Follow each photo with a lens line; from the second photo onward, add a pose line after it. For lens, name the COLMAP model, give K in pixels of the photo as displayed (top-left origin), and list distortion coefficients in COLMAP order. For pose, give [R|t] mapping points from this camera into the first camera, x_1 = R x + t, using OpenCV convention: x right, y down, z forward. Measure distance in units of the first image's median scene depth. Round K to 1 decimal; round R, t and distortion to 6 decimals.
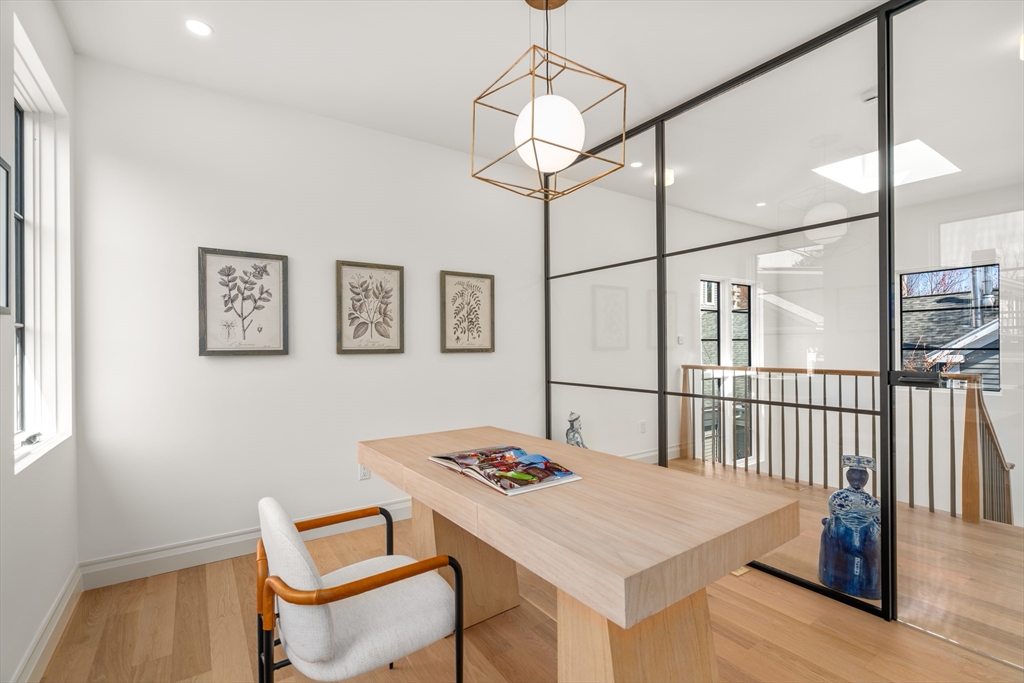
lens RADIAL K [[468.4, 0, 515.1], [0, 468.4, 341.4], [0, 0, 1]] dist [0.003280, 0.000400]
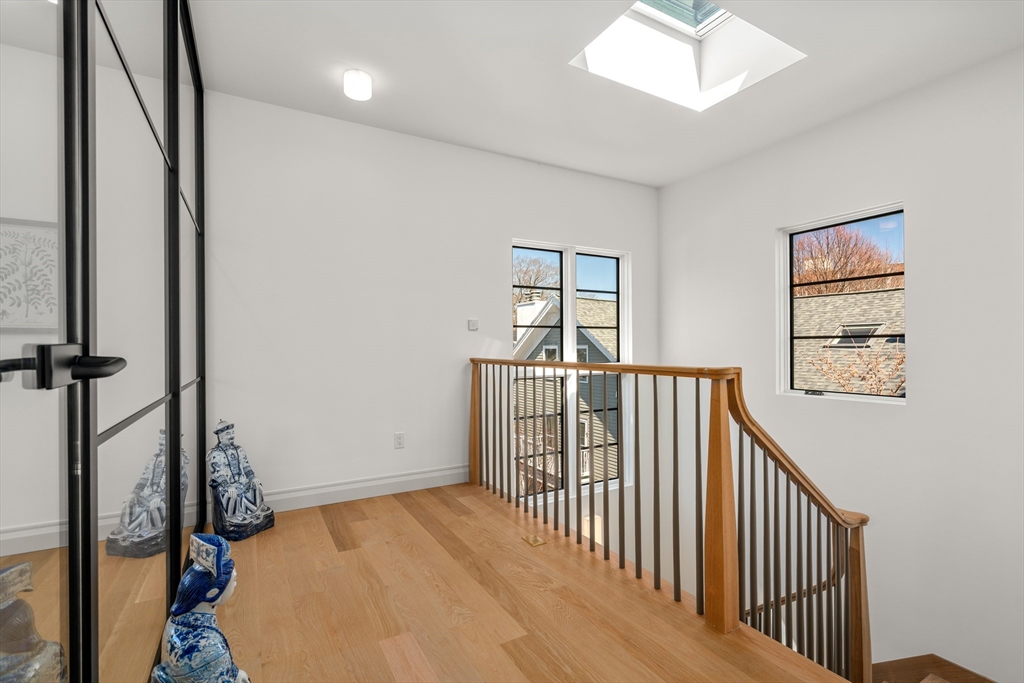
lens RADIAL K [[468.4, 0, 509.1], [0, 468.4, 345.4], [0, 0, 1]] dist [0.003280, 0.000400]
pose [[0.994016, 0.009578, -0.108810, 0.529933], [-0.008202, 0.999881, 0.013089, 0.020127], [0.108922, -0.012118, 0.993976, 0.284311]]
